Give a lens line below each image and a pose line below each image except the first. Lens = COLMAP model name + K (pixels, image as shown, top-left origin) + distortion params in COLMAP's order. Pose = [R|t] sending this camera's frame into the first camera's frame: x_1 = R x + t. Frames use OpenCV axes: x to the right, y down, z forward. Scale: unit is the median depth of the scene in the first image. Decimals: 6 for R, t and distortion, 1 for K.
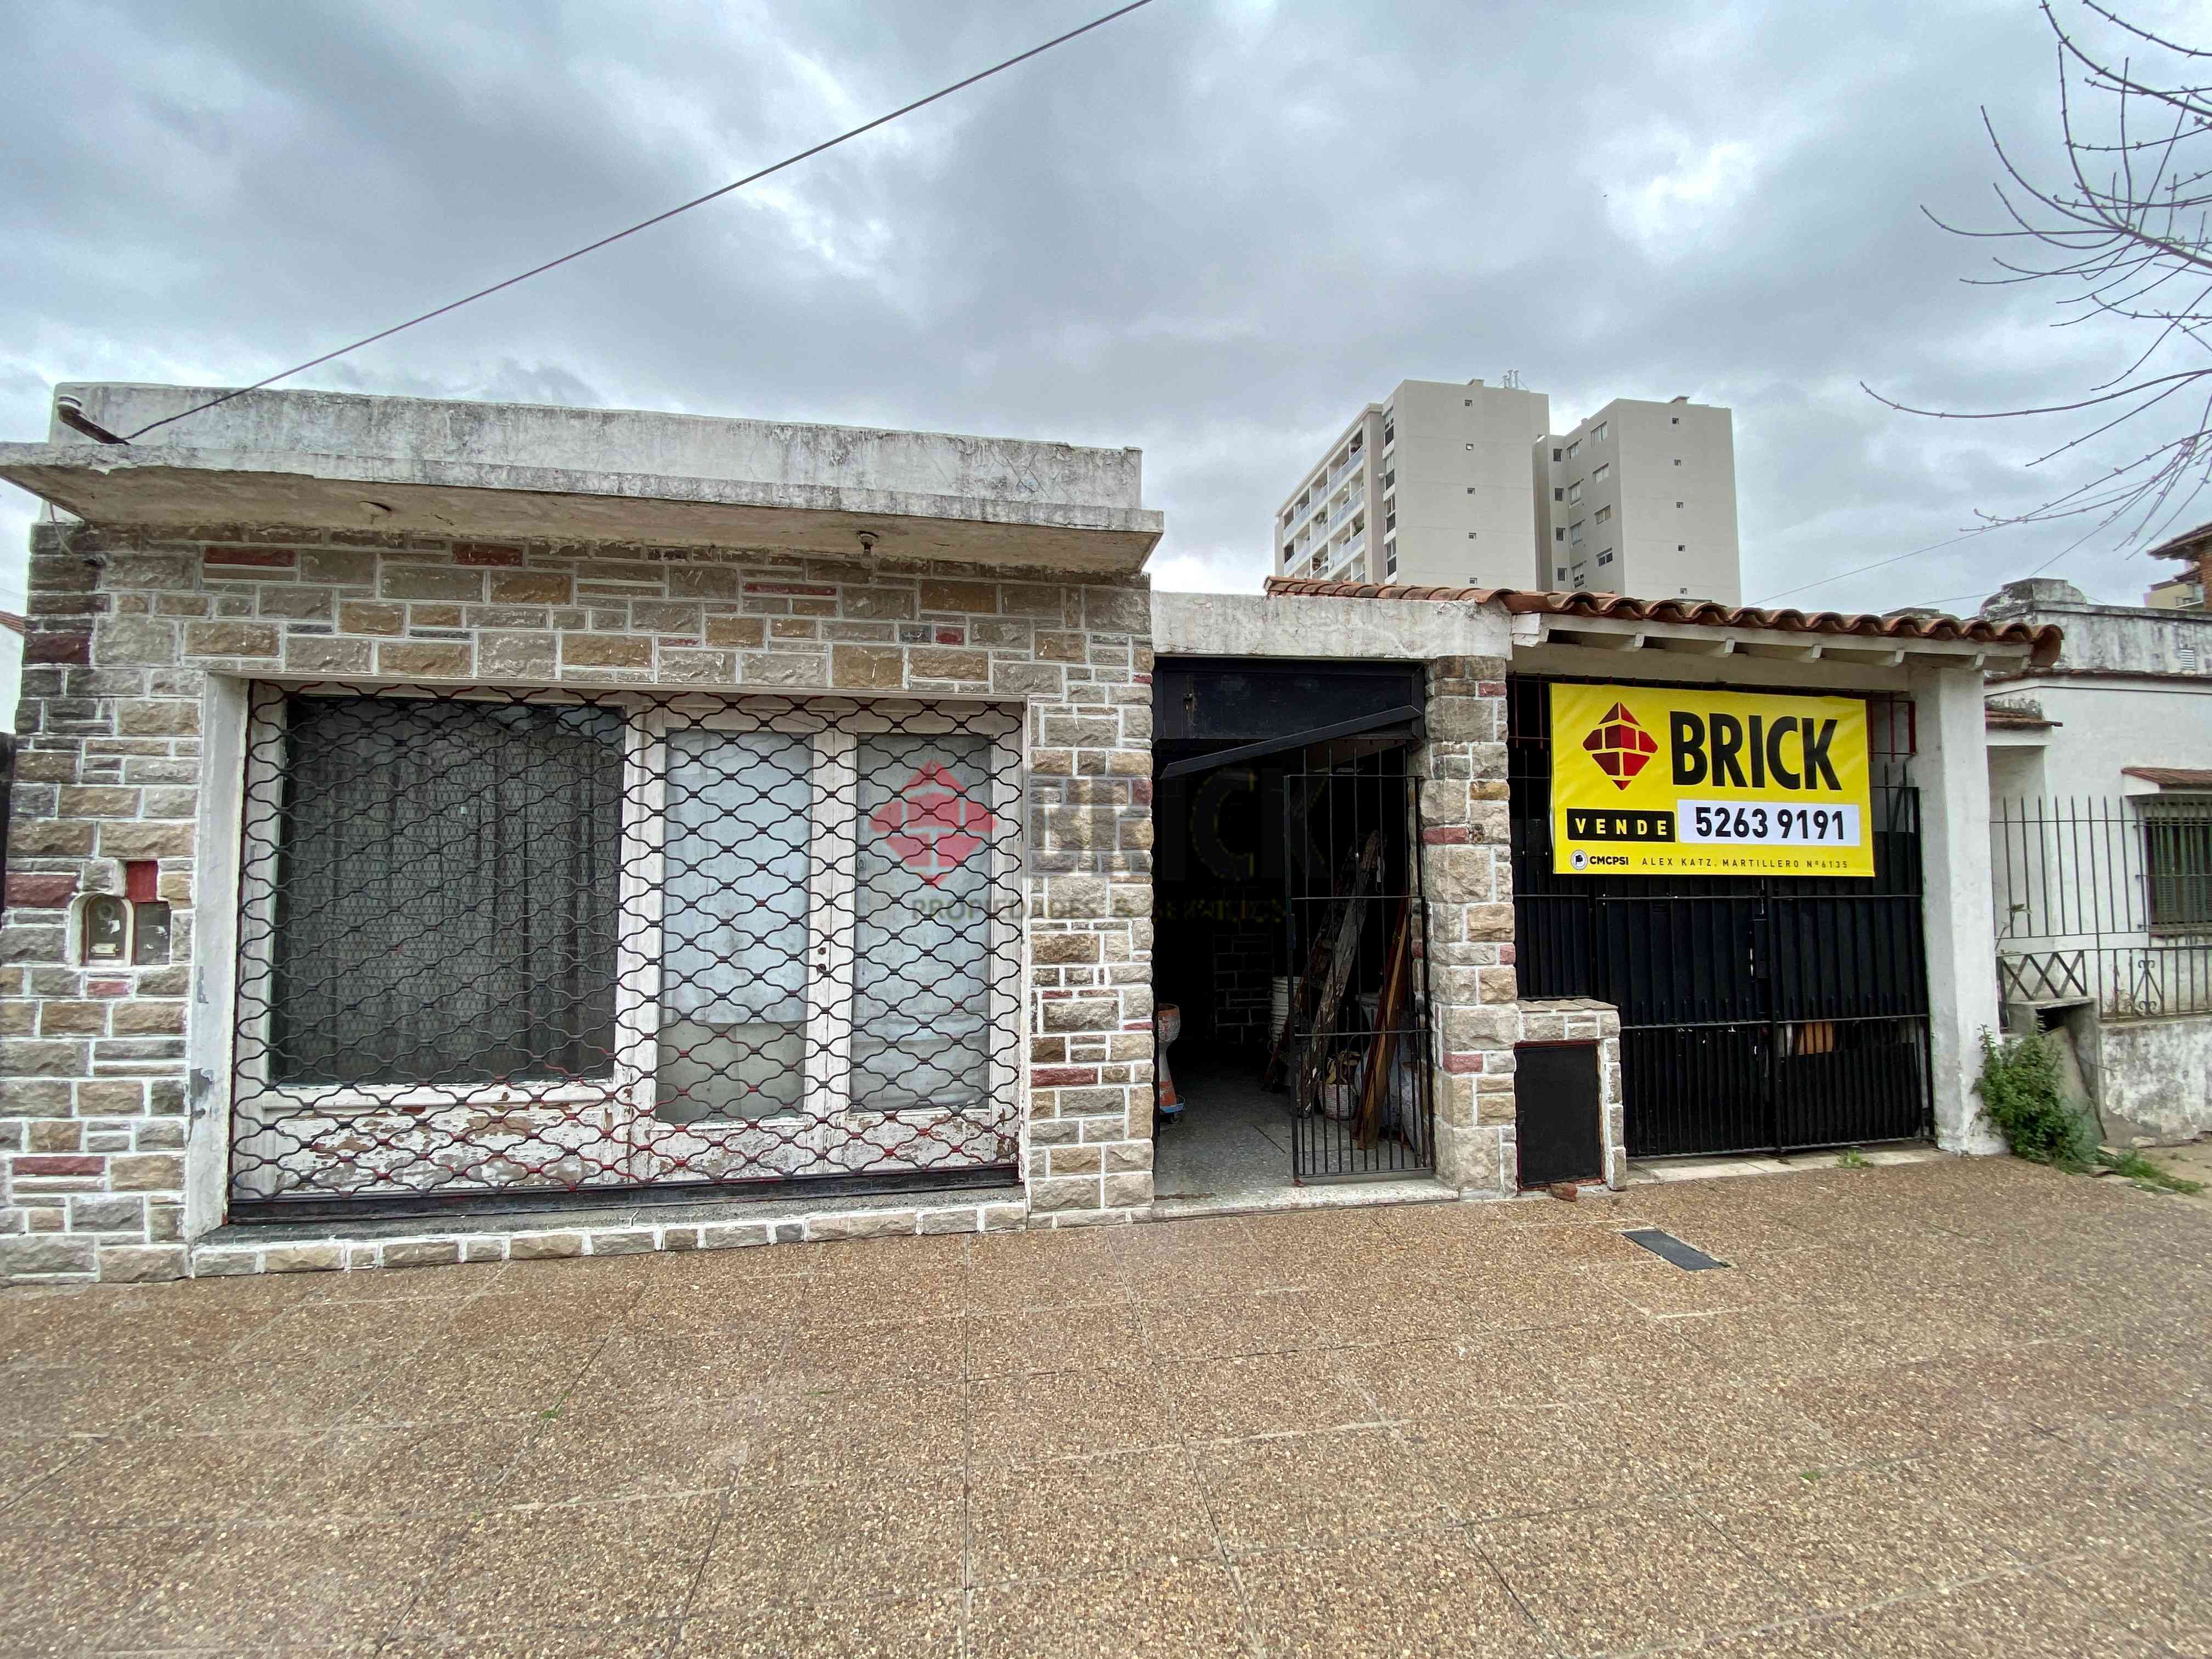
lens RADIAL K [[911.0, 0, 1083.7], [0, 911.0, 823.7], [0, 0, 1]] dist [0.009340, -0.008273]
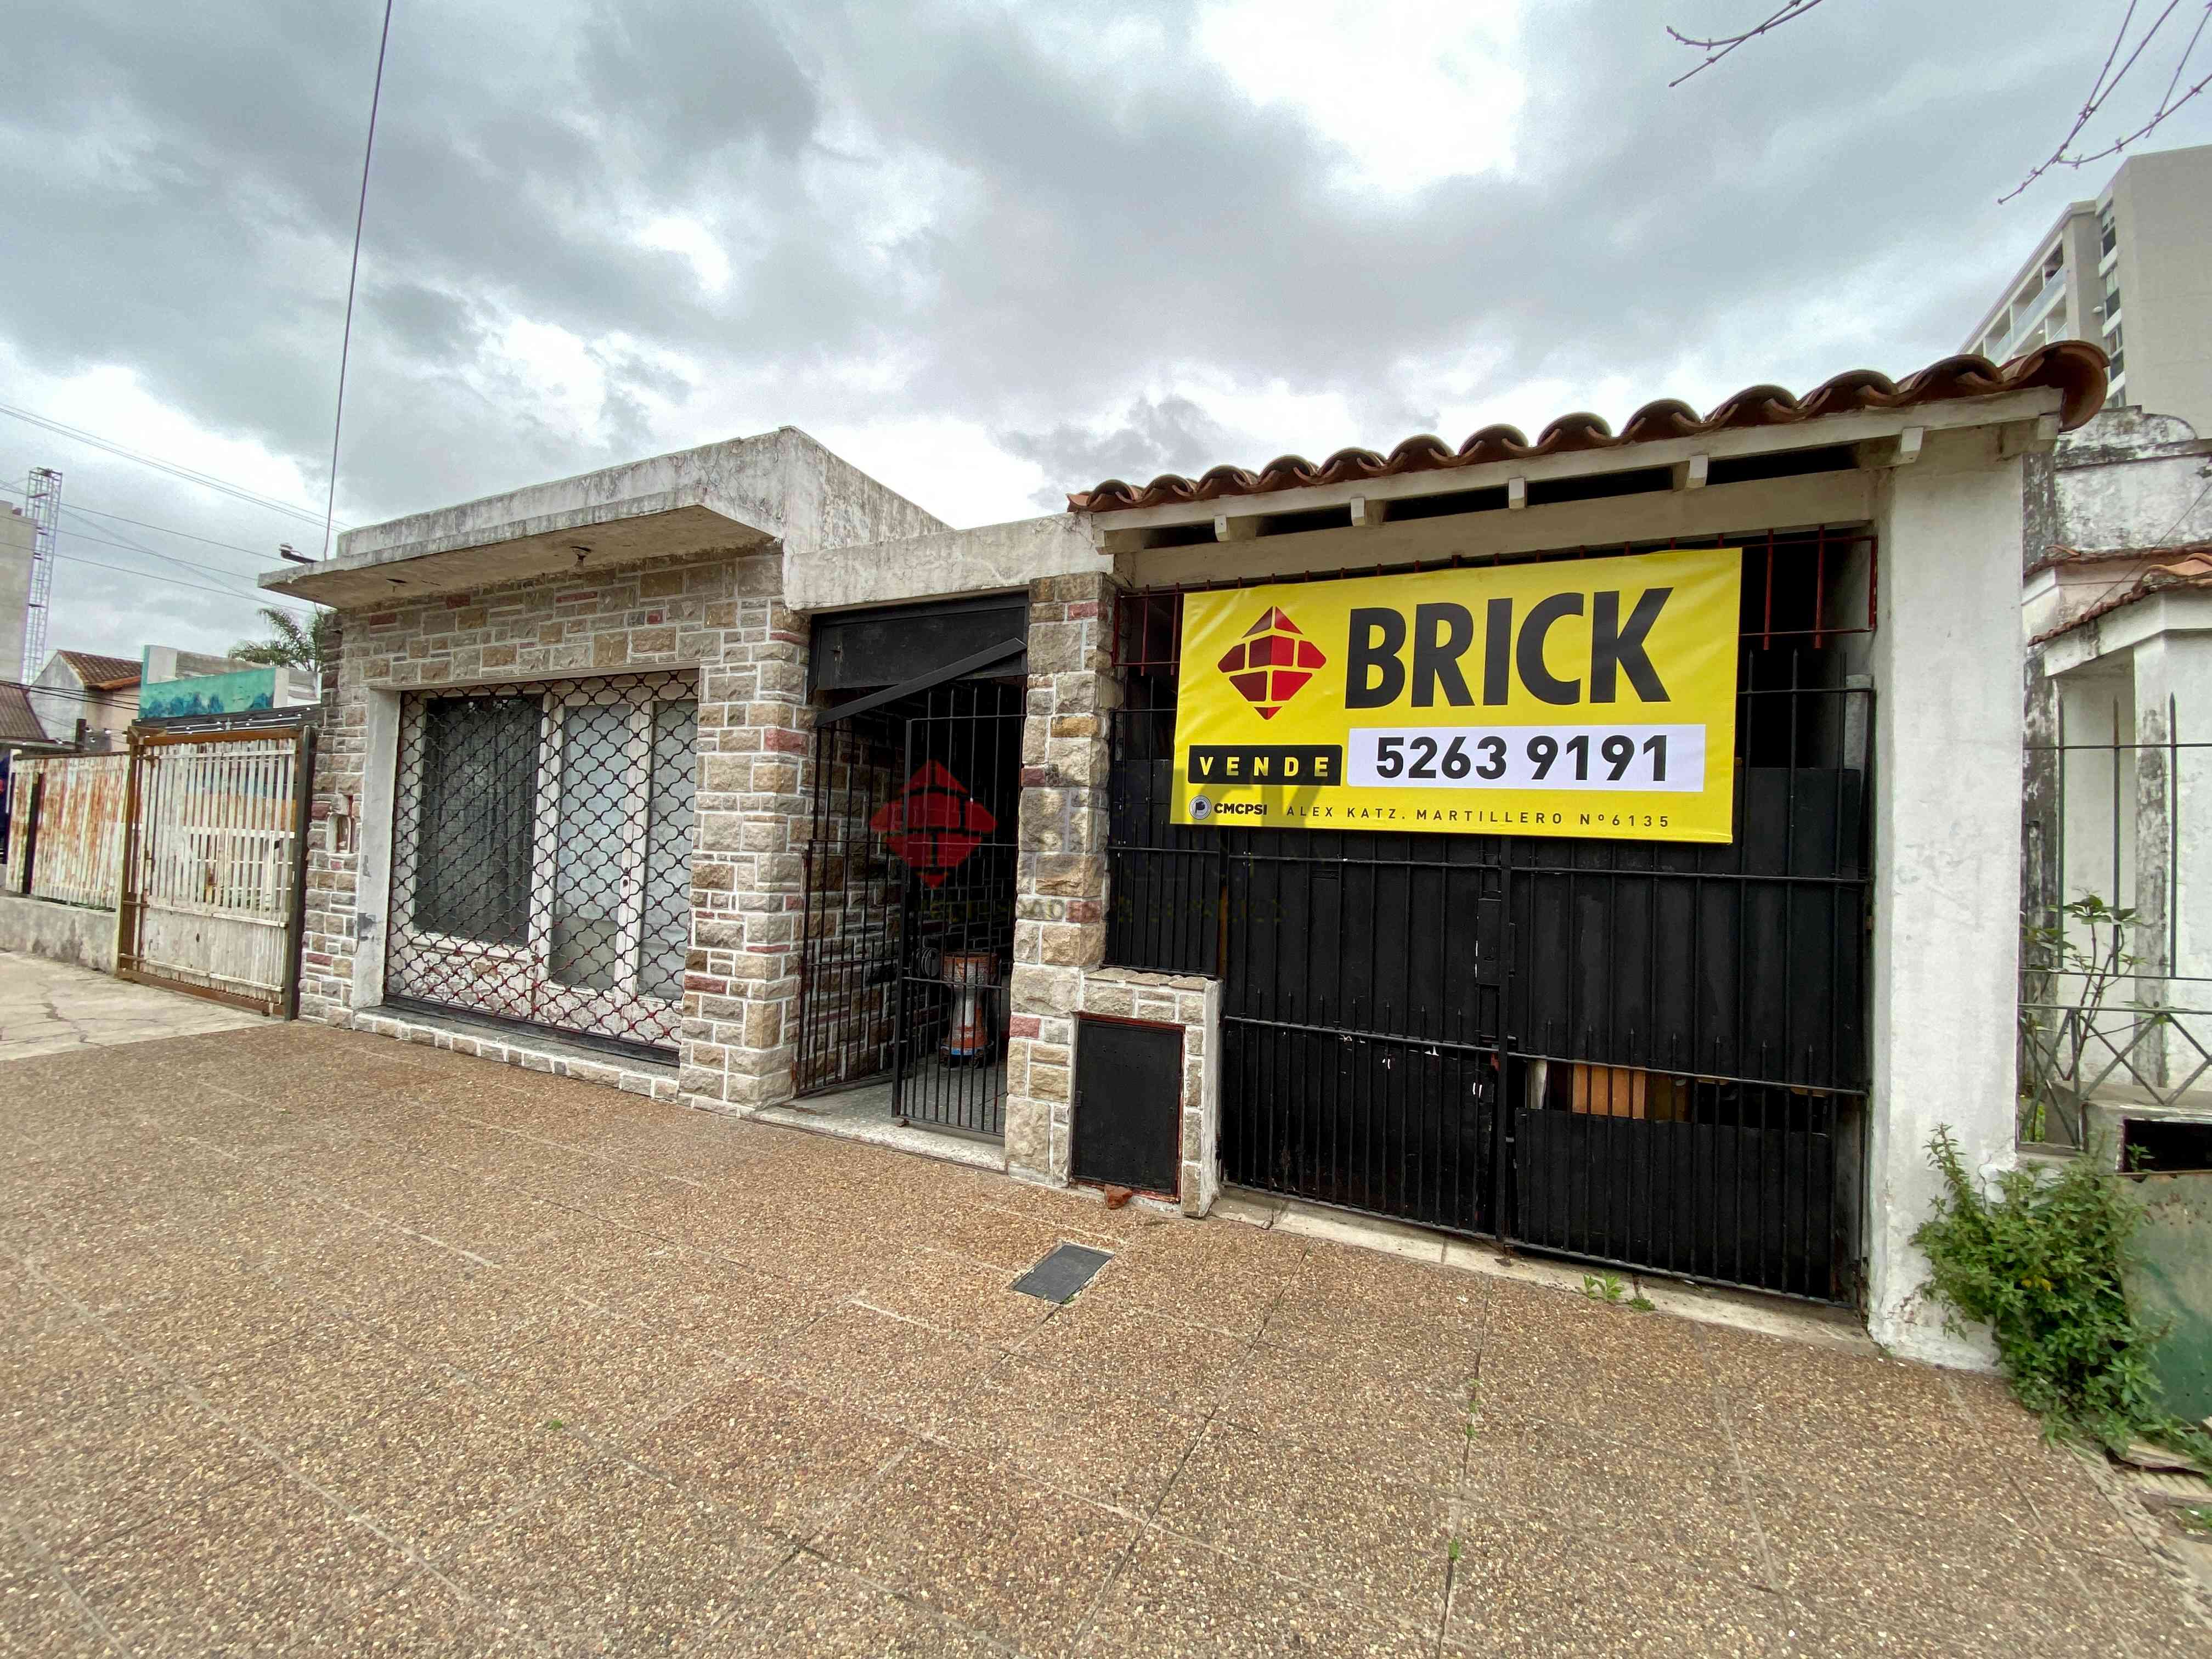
lens RADIAL K [[911.0, 0, 1175.2], [0, 911.0, 844.4], [0, 0, 1]] dist [0.009340, -0.008273]
pose [[0.822951, 0.025572, -0.567536, 1.101133], [-0.010615, 0.999504, 0.029644, 0.054229], [0.568013, -0.018372, 0.822815, 0.363312]]
